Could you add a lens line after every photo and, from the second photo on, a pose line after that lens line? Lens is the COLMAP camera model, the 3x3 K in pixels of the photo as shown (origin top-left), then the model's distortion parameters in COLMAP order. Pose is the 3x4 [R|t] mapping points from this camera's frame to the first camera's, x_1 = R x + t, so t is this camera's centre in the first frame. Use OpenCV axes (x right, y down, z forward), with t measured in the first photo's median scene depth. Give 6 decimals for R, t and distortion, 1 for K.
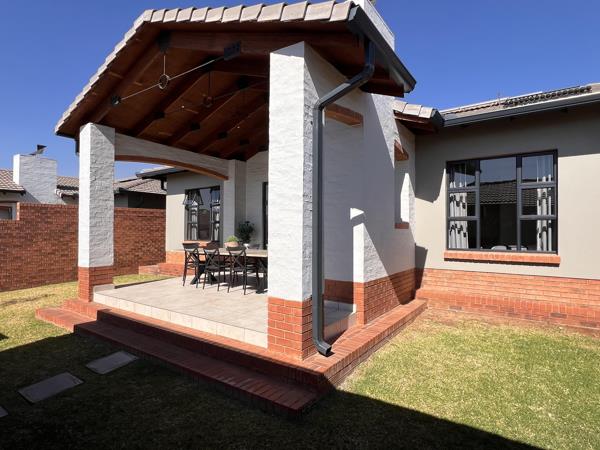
lens RADIAL K [[323.2, 0, 300.0], [0, 323.2, 225.0], [0, 0, 1]] dist [0.001159, -0.000344]
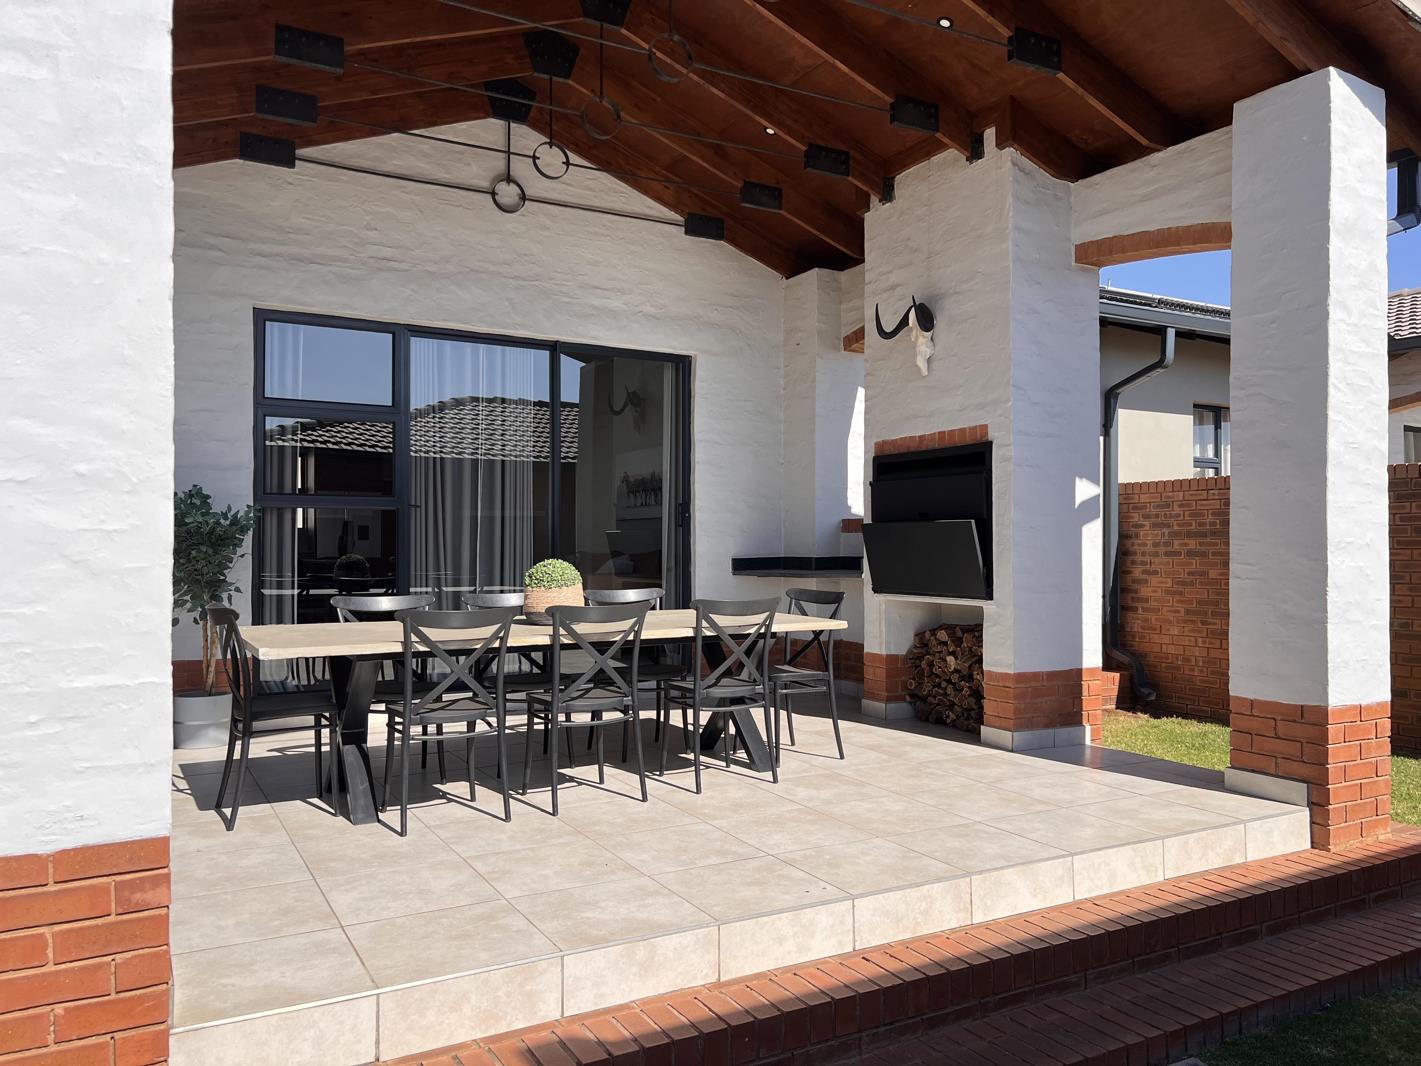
lens RADIAL K [[1072.1, 0, 710.5], [0, 1072.1, 533.0], [0, 0, 1]] dist [0.028660, -0.006882]
pose [[0.432947, 0.010144, 0.901362, -1.195720], [-0.019864, 0.999801, -0.001710, 0.024959], [-0.901201, -0.017164, 0.433062, 0.845221]]
